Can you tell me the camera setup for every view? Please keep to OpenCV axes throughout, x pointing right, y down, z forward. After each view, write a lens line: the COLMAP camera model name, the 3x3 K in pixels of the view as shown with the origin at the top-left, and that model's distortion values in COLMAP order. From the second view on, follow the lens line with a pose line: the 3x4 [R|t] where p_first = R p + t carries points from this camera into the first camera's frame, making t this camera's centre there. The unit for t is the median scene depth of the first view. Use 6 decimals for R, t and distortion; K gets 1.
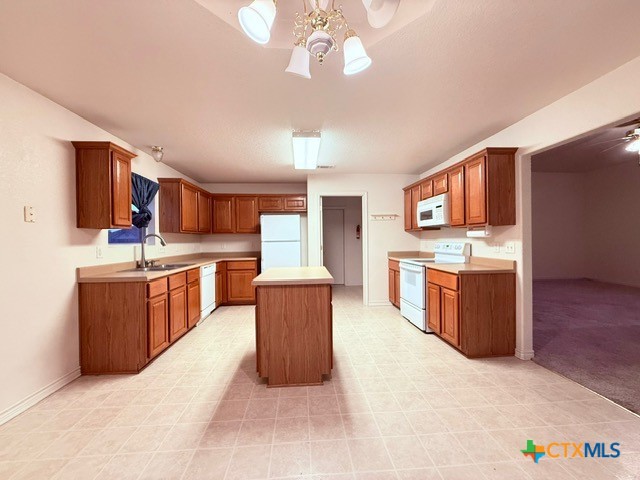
lens RADIAL K [[254.7, 0, 316.5], [0, 254.7, 240.5], [0, 0, 1]] dist [0.000800, 0.000576]
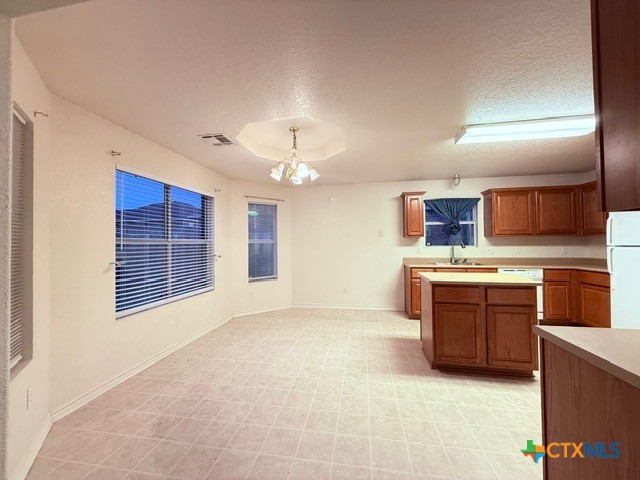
lens RADIAL K [[254.7, 0, 320.0], [0, 254.7, 239.3], [0, 0, 1]] dist [0.000800, 0.000576]
pose [[-0.229165, -0.007009, -0.973362, 1.043678], [0.008159, 0.999925, -0.009121, -0.021440], [0.973353, -0.010032, -0.229091, 0.730664]]
